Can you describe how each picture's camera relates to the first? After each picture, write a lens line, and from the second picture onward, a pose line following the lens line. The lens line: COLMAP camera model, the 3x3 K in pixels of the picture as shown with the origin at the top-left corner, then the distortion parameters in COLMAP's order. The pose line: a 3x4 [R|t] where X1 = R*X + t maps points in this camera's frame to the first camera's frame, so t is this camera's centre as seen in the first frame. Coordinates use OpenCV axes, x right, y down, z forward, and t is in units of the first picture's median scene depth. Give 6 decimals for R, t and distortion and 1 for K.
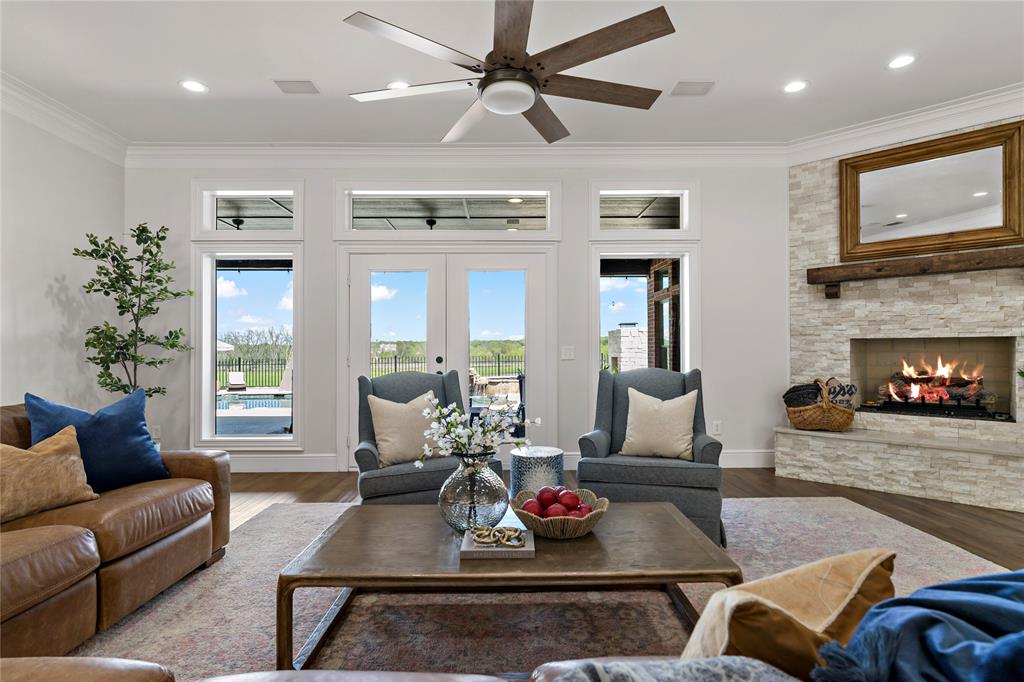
lens RADIAL K [[560.6, 0, 513.5], [0, 560.6, 344.1], [0, 0, 1]] dist [-0.002458, -0.000765]
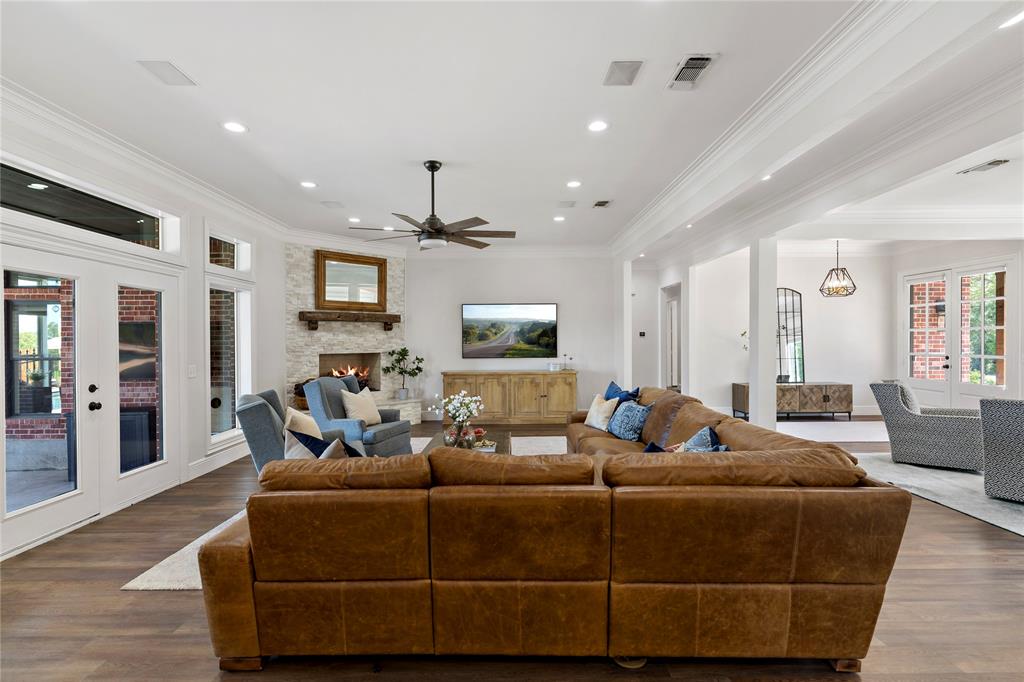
lens RADIAL K [[491.7, 0, 512.9], [0, 491.7, 342.9], [0, 0, 1]] dist [-0.000147, -0.000012]
pose [[0.004128, -0.002670, 0.999988, -0.915689], [-0.013508, 0.999905, 0.002726, -0.056199], [-0.999900, -0.013519, 0.004091, 0.394862]]
